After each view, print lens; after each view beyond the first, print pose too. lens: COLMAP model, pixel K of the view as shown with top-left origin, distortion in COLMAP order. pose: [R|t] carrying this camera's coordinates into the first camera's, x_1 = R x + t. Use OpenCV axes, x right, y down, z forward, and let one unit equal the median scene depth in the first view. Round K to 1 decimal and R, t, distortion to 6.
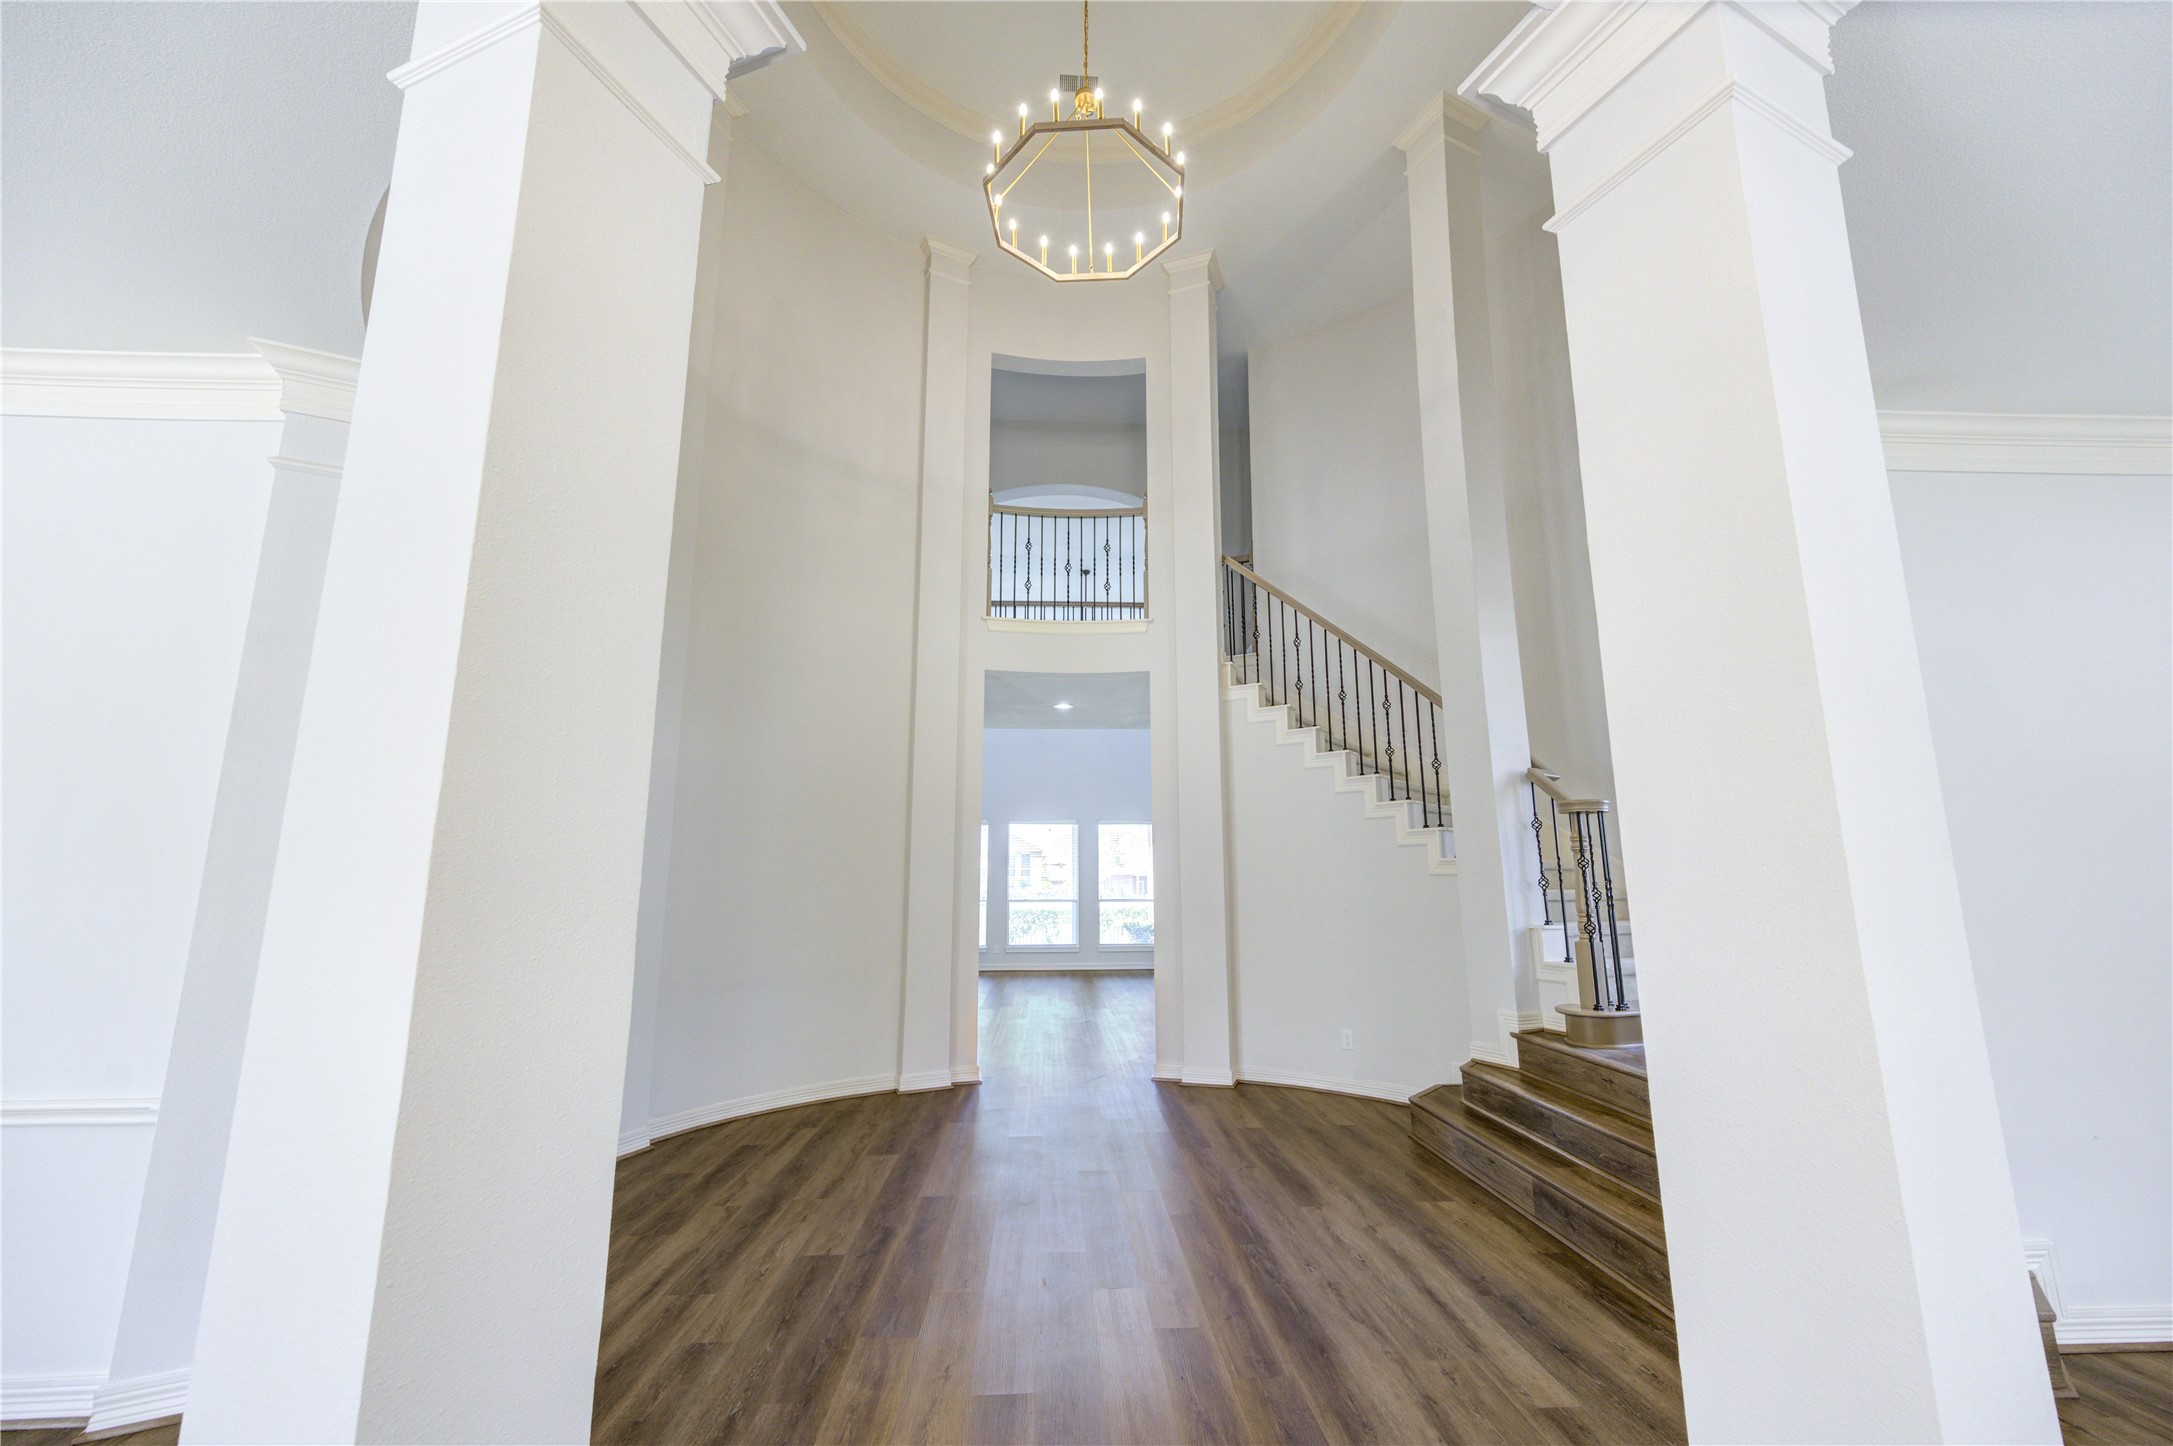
lens RADIAL K [[856.7, 0, 1095.7], [0, 856.7, 729.4], [0, 0, 1]] dist [0.000431, -0.000296]
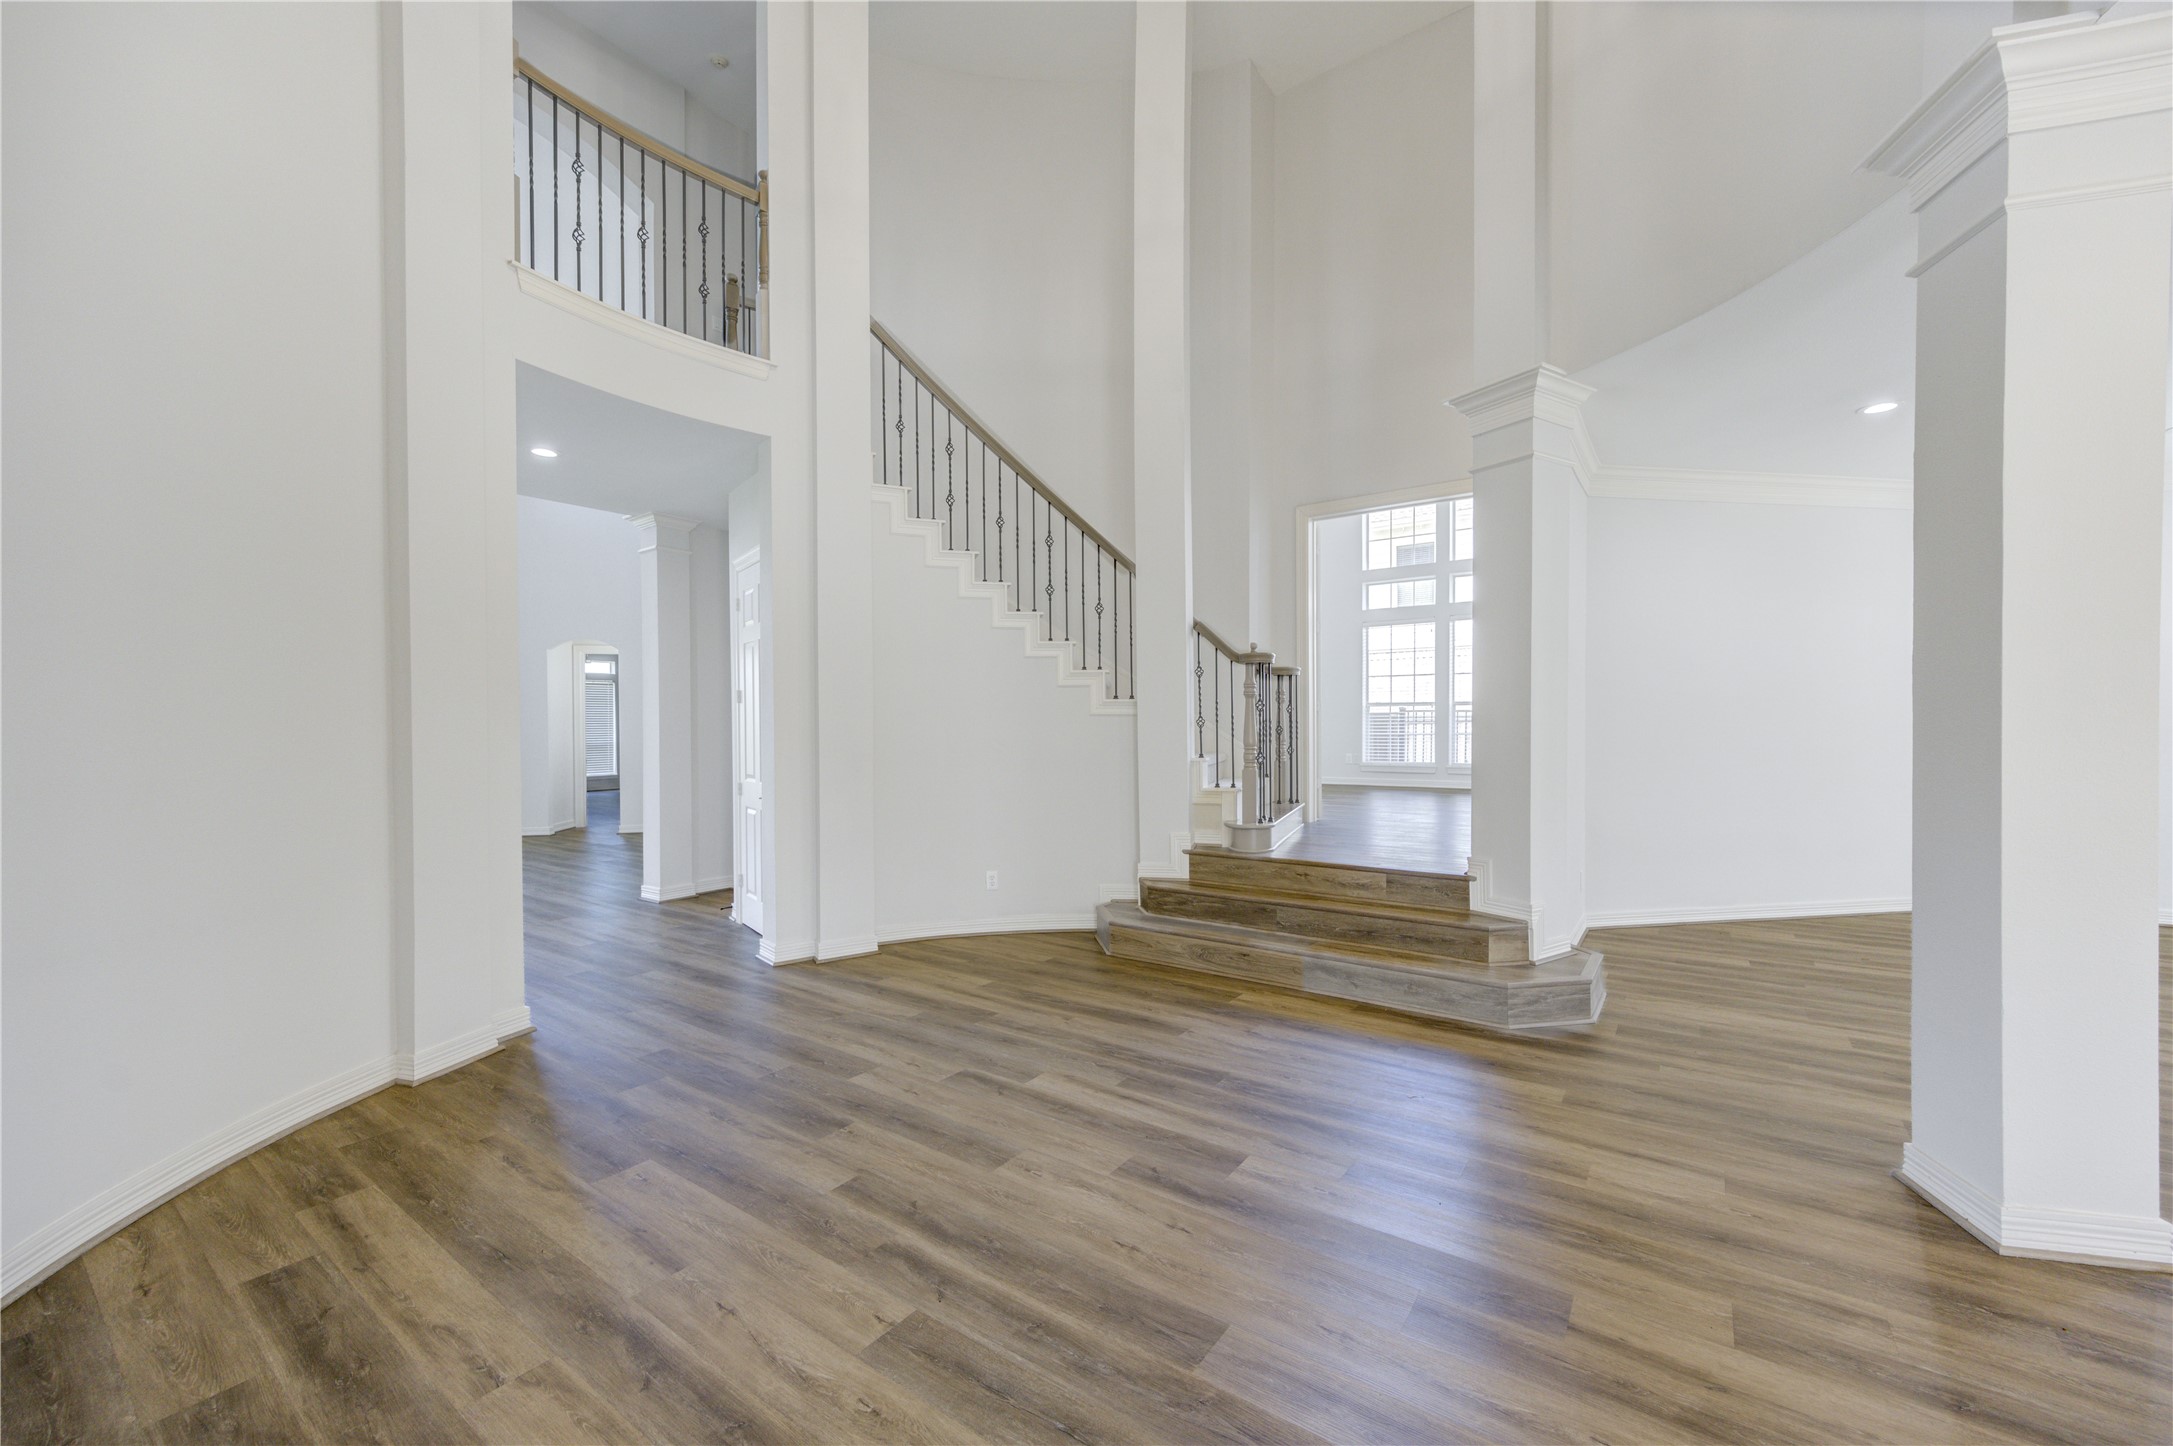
lens RADIAL K [[856.7, 0, 1092.6], [0, 856.7, 726.6], [0, 0, 1]] dist [0.000431, -0.000296]
pose [[0.616236, 0.000449, 0.787561, -0.565178], [-0.135094, 0.985238, 0.105144, 0.099806], [-0.775888, -0.171188, 0.607200, 0.489541]]
